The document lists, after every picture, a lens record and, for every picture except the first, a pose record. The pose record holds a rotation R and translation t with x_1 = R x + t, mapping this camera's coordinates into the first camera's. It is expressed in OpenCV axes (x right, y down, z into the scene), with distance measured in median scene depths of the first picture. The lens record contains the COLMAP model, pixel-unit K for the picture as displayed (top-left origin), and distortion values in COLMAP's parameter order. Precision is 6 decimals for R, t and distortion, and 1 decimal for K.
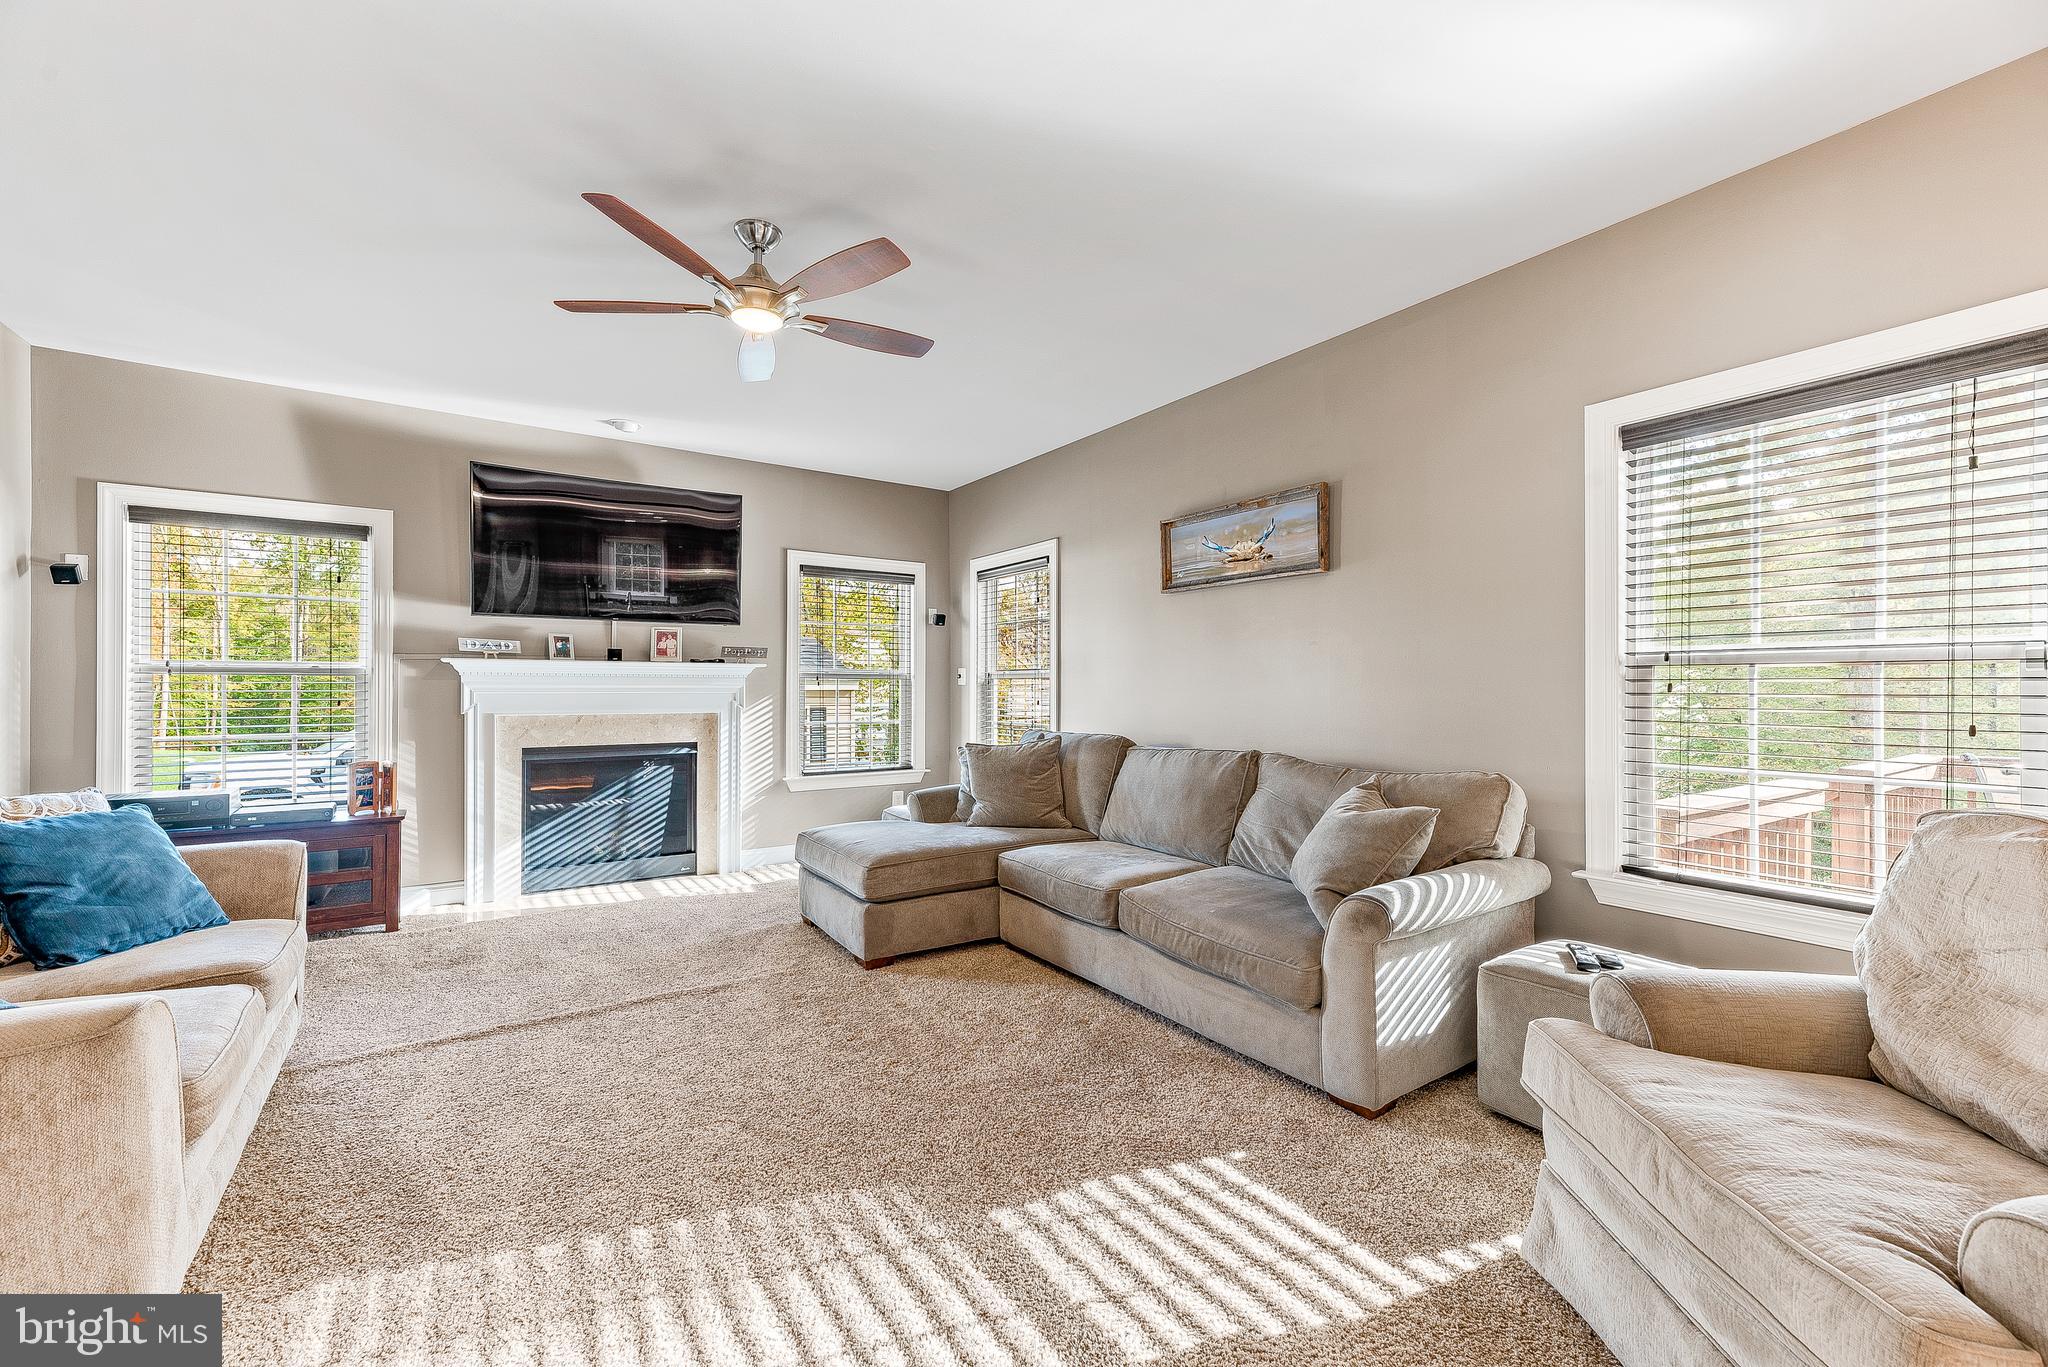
lens RADIAL K [[826.6, 0, 1018.3], [0, 826.6, 685.5], [0, 0, 1]] dist [0.014411, 0.000261]
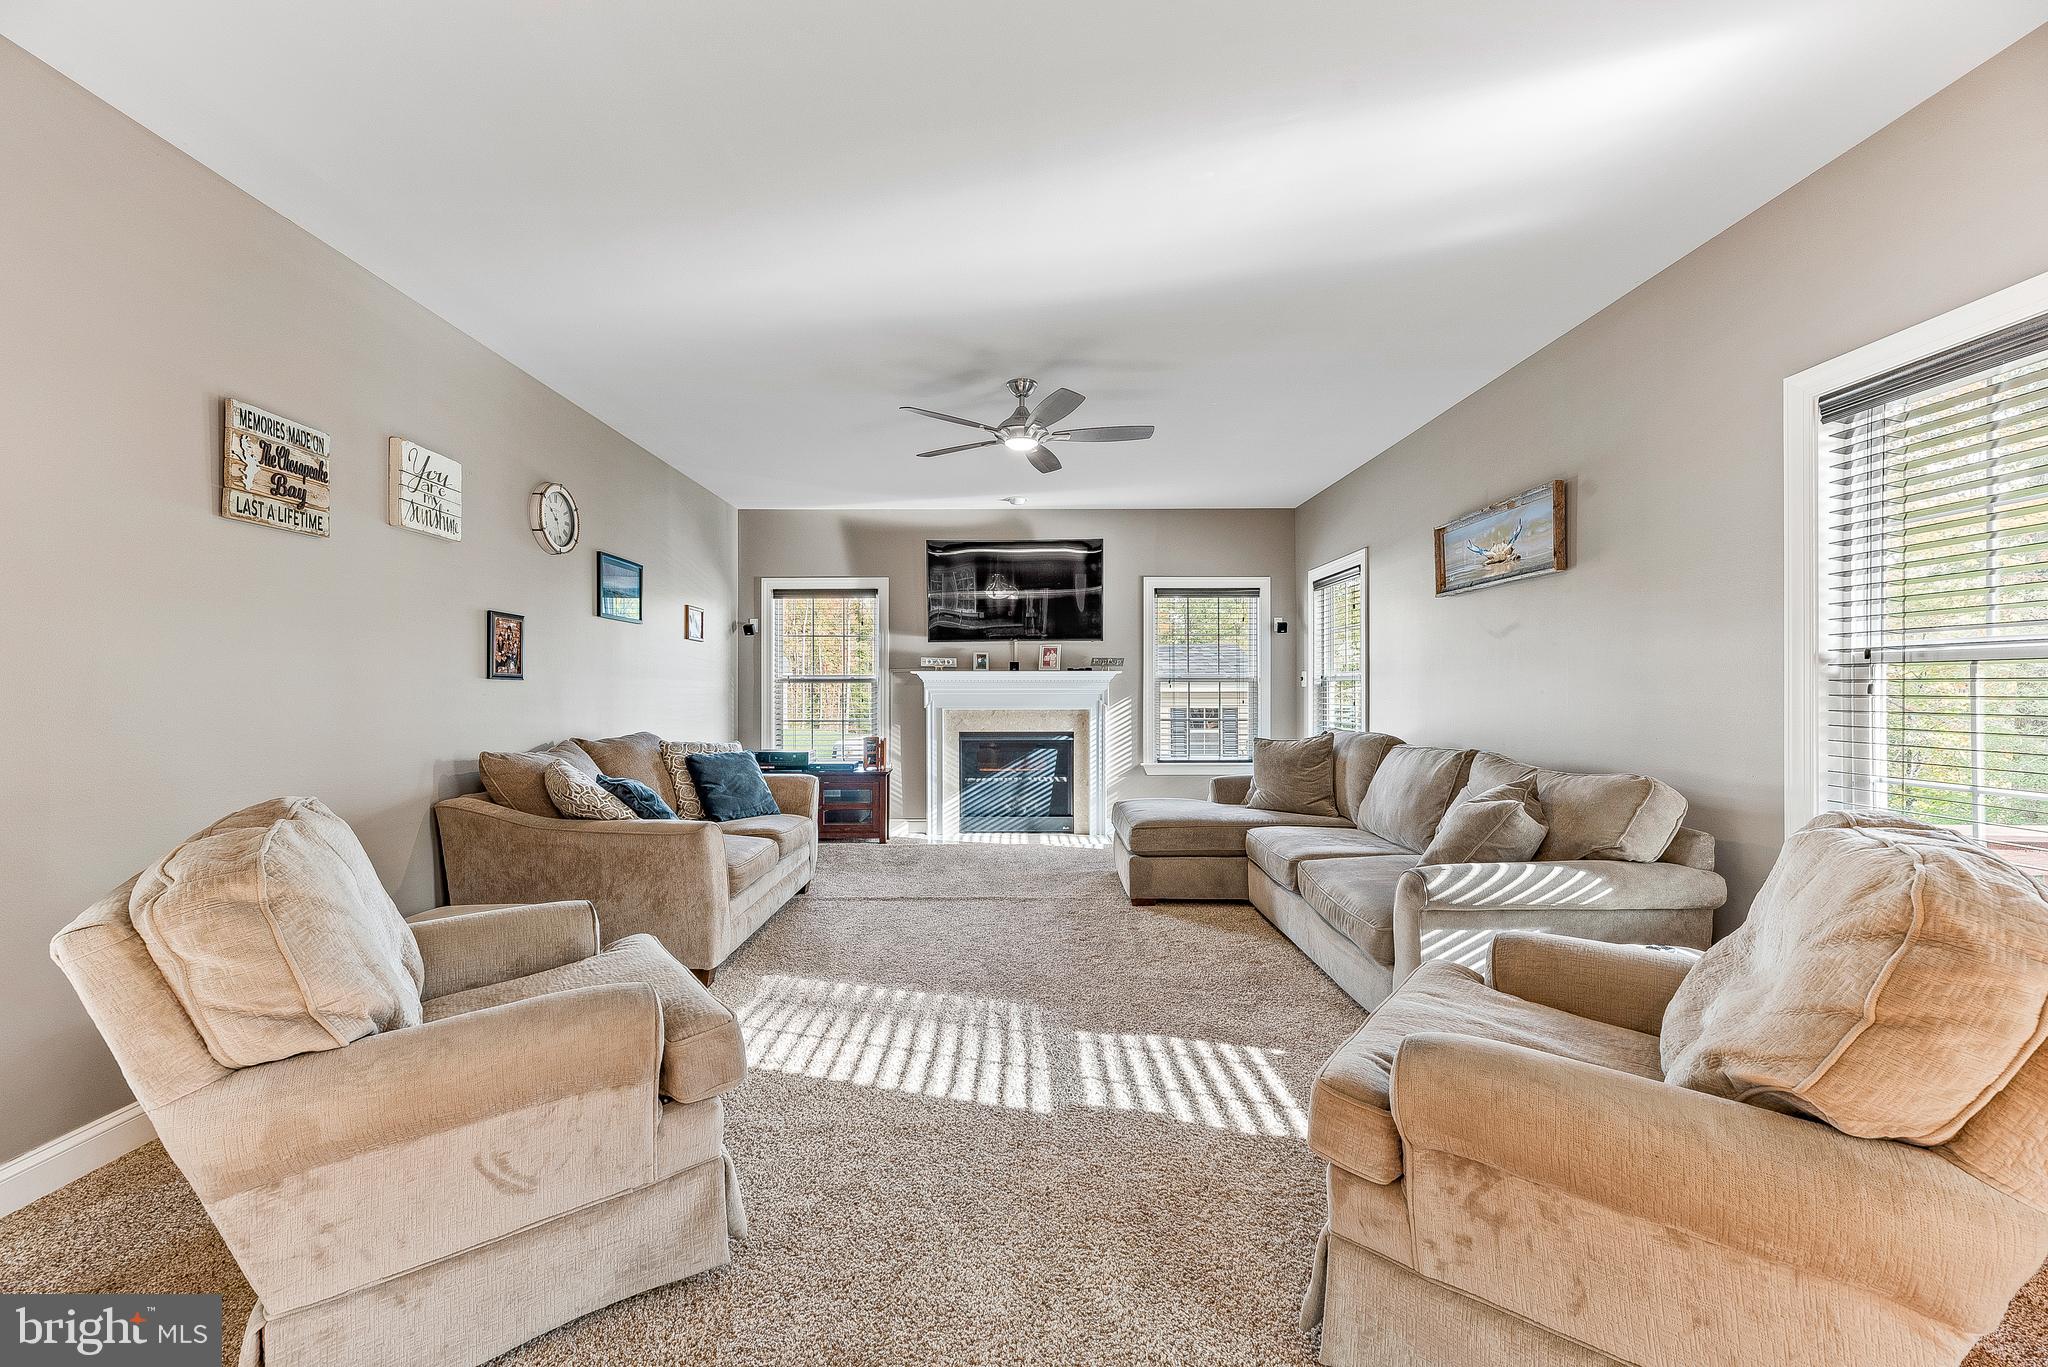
lens RADIAL K [[816.7, 0, 1017.3], [0, 816.7, 687.6], [0, 0, 1]] dist [0.011453, 0.000085]
pose [[0.827778, -0.003721, -0.561043, 0.353956], [0.004234, 0.999991, -0.000386, -0.001402], [0.561039, -0.002055, 0.827787, -0.153563]]
